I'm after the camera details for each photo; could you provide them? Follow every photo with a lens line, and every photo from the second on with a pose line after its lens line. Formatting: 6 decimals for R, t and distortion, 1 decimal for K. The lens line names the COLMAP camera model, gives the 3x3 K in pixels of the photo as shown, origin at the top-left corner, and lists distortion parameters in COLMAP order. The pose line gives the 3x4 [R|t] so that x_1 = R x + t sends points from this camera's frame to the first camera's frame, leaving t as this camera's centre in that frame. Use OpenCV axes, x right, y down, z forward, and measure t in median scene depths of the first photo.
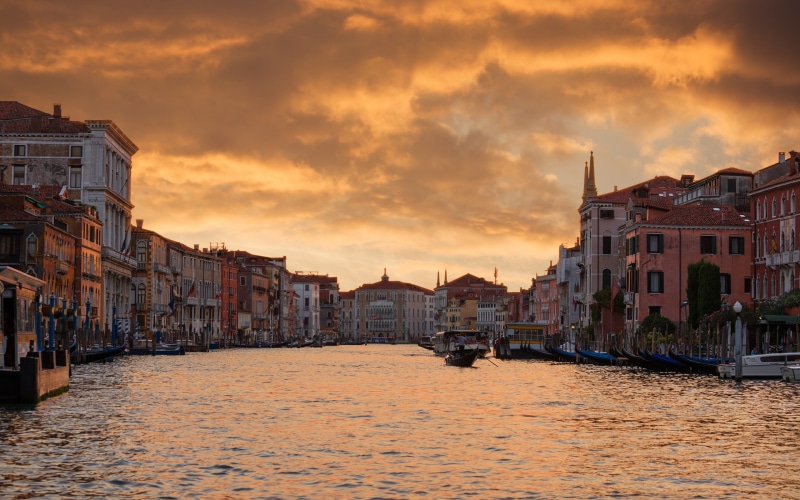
lens RADIAL K [[1594.3, 0, 400.0], [0, 1594.3, 250.0], [0, 0, 1]] dist [-0.362585, -0.050764]
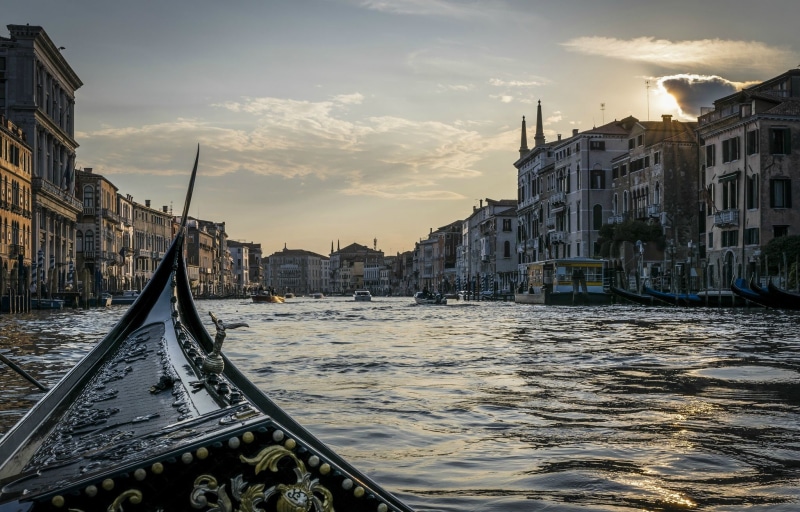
lens RADIAL K [[1074.0, 0, 400.0], [0, 1074.0, 256.0], [0, 0, 1]] dist [-0.003357, 0.048367]
pose [[0.994614, -0.010554, 0.103107, -0.037083], [0.008411, 0.999740, 0.021201, 0.020506], [-0.103303, -0.020220, 0.994444, 0.281382]]
